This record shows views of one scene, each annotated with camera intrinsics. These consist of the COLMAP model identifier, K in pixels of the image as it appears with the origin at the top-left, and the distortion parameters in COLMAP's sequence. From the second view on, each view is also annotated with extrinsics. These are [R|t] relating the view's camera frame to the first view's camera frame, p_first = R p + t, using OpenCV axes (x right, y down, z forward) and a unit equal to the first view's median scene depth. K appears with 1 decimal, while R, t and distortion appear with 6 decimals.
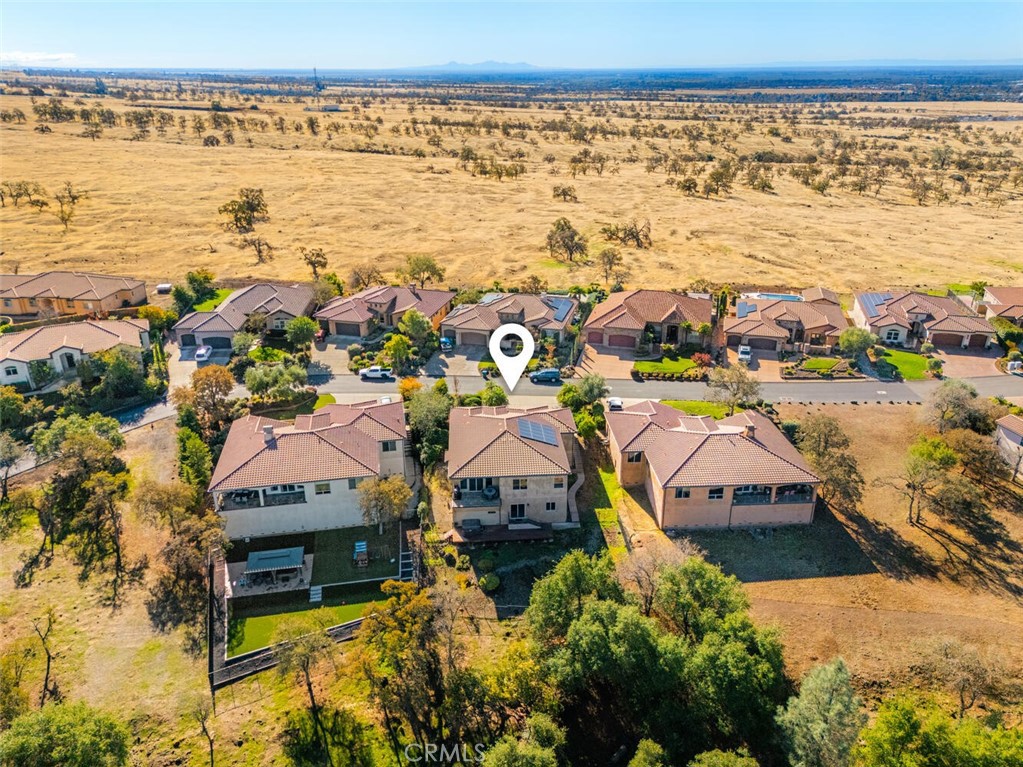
lens RADIAL K [[721.5, 0, 511.5], [0, 721.5, 383.5], [0, 0, 1]] dist [0.060632, -0.047113]
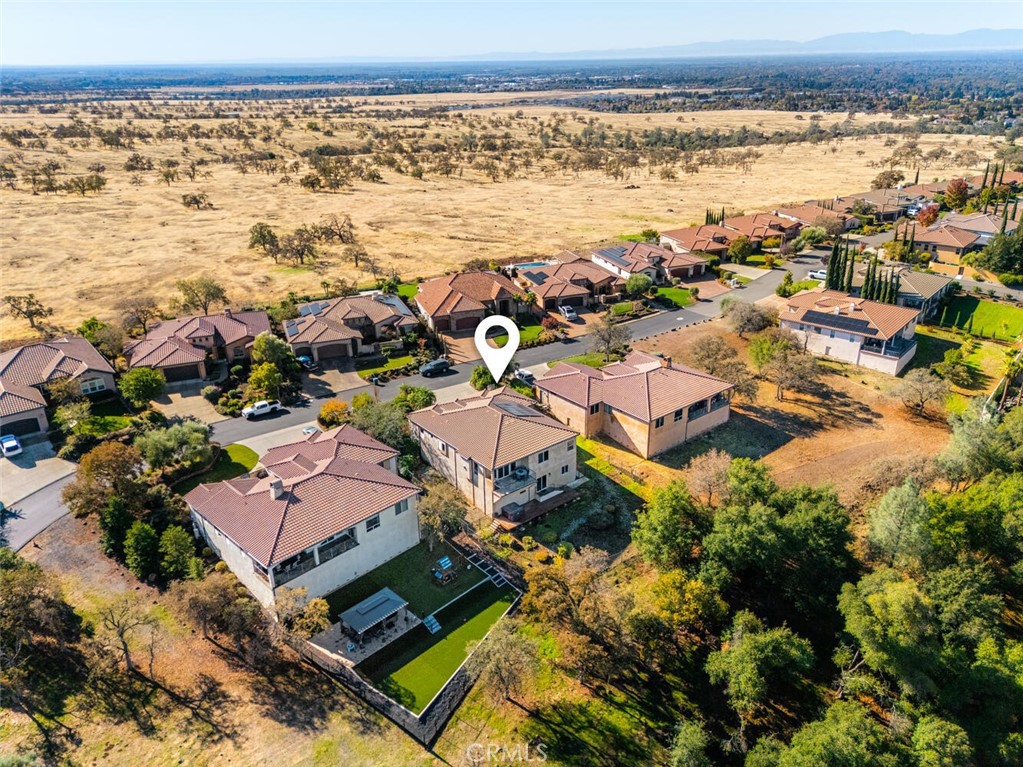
lens RADIAL K [[721.5, 0, 511.5], [0, 721.5, 383.5], [0, 0, 1]] dist [0.060632, -0.047113]
pose [[0.827034, -0.239823, 0.508429, -0.528700], [0.237594, 0.968803, 0.070496, -0.048935], [-0.509474, 0.062497, 0.858214, 0.109757]]
